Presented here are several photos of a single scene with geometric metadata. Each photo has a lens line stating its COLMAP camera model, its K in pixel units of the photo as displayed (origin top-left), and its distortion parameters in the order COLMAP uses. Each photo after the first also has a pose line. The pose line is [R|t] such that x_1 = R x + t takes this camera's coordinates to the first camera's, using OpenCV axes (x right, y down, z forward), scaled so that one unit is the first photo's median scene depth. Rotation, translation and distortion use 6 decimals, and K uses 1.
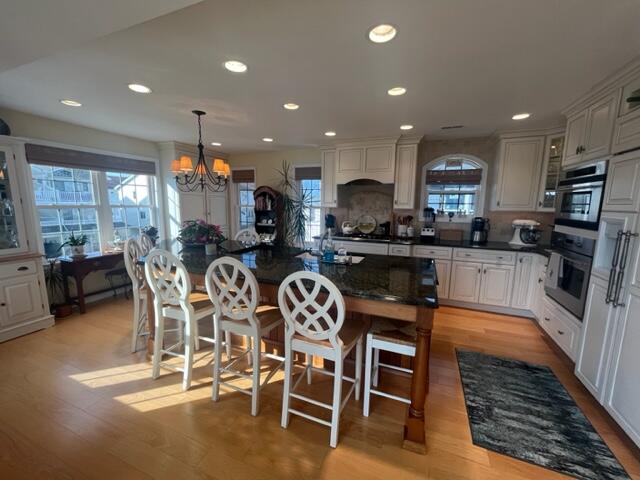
lens RADIAL K [[258.6, 0, 321.4], [0, 258.6, 239.3], [0, 0, 1]] dist [-0.003983, 0.000091]
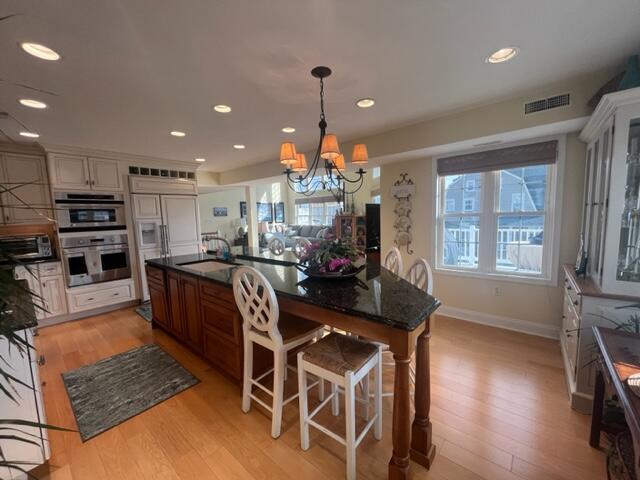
lens RADIAL K [[258.6, 0, 321.3], [0, 258.6, 240.2], [0, 0, 1]] dist [-0.003983, 0.000091]
pose [[-0.949754, -0.018432, 0.312453, -0.491860], [0.057828, 0.970745, 0.233044, -0.169103], [-0.307608, 0.239403, -0.920904, 1.226037]]
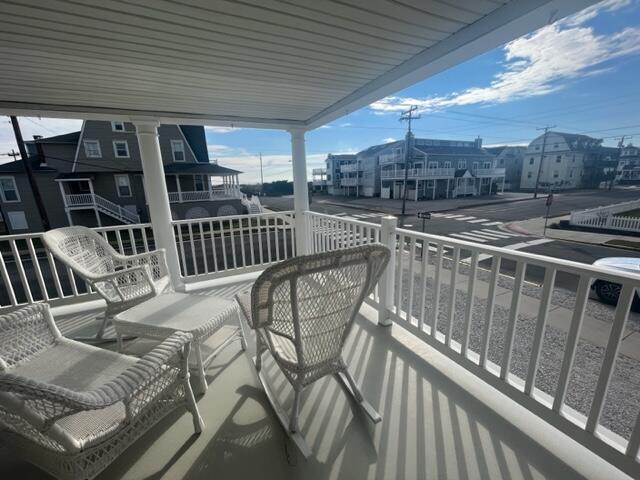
lens RADIAL K [[258.6, 0, 322.2], [0, 258.6, 244.4], [0, 0, 1]] dist [-0.003983, 0.000091]
pose [[-0.669557, 0.184378, -0.719513, -0.643515], [-0.079158, 0.945470, 0.315942, 0.608696], [0.738531, 0.268497, -0.618451, 0.311725]]
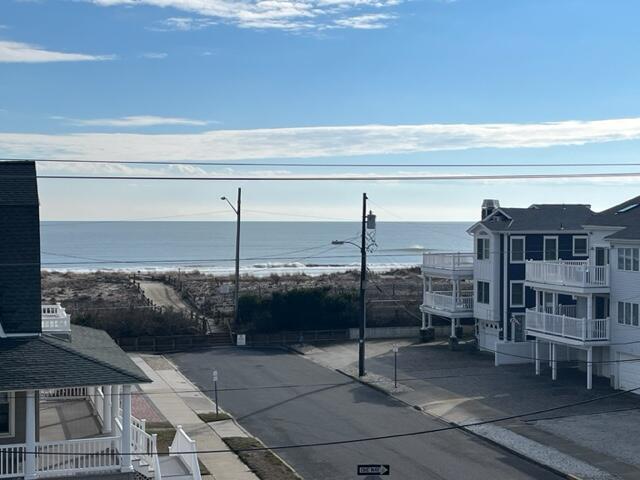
lens RADIAL K [[1006.9, 0, 319.7], [0, 1006.9, 237.4], [0, 0, 1]] dist [0.095527, 0.000000]
pose [[-0.777505, -0.001276, -0.628875, -0.692995], [-0.097216, 0.988221, 0.118187, -0.786110], [0.621317, 0.153028, -0.768471, 0.531888]]
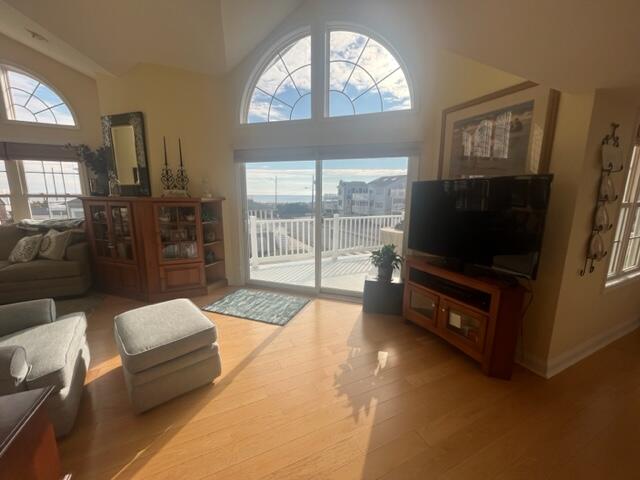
lens RADIAL K [[258.6, 0, 320.9], [0, 258.6, 241.7], [0, 0, 1]] dist [-0.003983, 0.000091]
pose [[-0.677317, 0.110618, -0.727327, 0.249897], [-0.119978, 0.958788, 0.257549, -0.015694], [0.725842, 0.261706, -0.636132, 0.193646]]
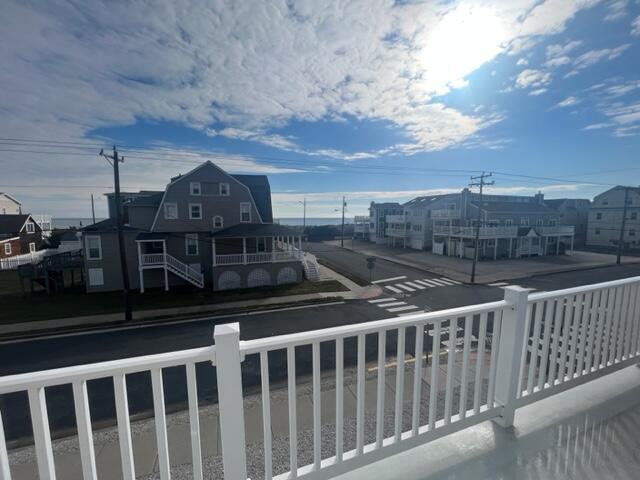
lens RADIAL K [[258.6, 0, 321.2], [0, 258.6, 245.1], [0, 0, 1]] dist [-0.003983, 0.000091]
pose [[-0.748686, 0.058744, -0.660317, -0.359982], [-0.099502, 0.974824, 0.199541, 0.070841], [0.655415, 0.215096, -0.723992, -0.642056]]
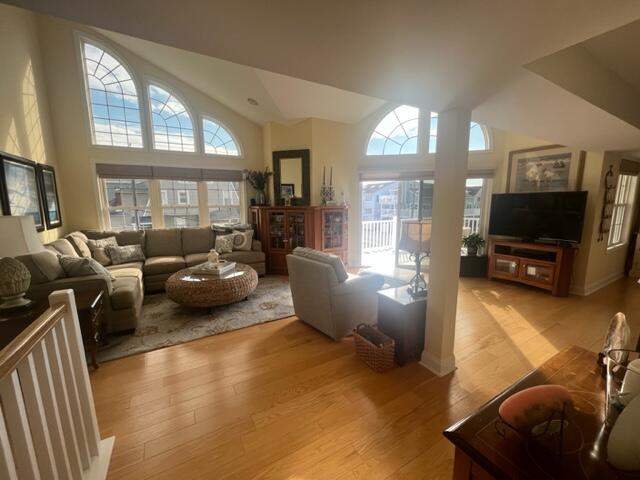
lens RADIAL K [[258.6, 0, 320.7], [0, 258.6, 241.7], [0, 0, 1]] dist [-0.003983, 0.000091]
pose [[-0.618762, 0.109644, -0.777889, 0.964614], [-0.109281, 0.968571, 0.223447, 0.012949], [0.777940, 0.223269, -0.587333, 0.012529]]
